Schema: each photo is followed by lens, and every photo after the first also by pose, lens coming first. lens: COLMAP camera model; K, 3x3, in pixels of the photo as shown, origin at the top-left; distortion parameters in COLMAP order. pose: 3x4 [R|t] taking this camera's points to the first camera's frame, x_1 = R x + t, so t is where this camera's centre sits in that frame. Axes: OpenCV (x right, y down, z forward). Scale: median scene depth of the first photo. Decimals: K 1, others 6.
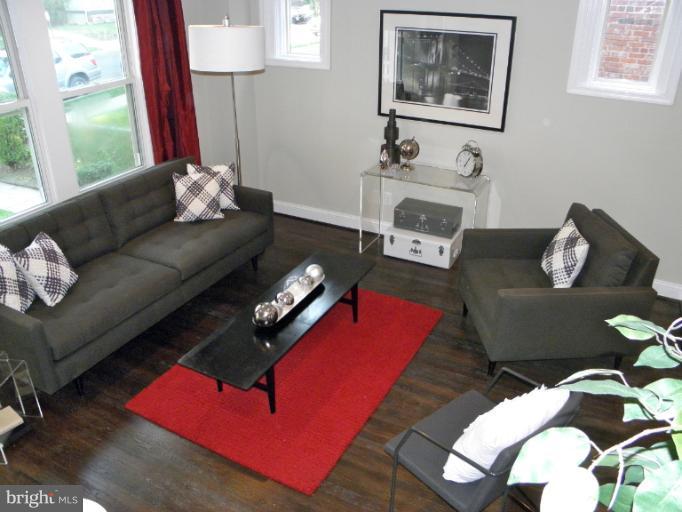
lens RADIAL K [[574.3, 0, 340.0], [0, 574.3, 247.3], [0, 0, 1]] dist [-0.198702, 0.175472]
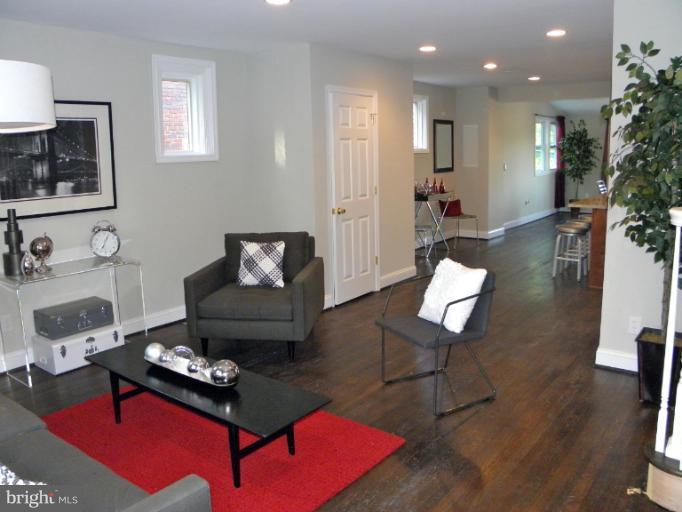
lens RADIAL K [[574.3, 0, 340.0], [0, 574.3, 247.3], [0, 0, 1]] dist [-0.198702, 0.175472]
pose [[0.169939, -0.174946, 0.969801, -0.675244], [0.453335, 0.887680, 0.080694, -0.033271], [-0.874990, 0.425932, 0.230161, 0.418216]]
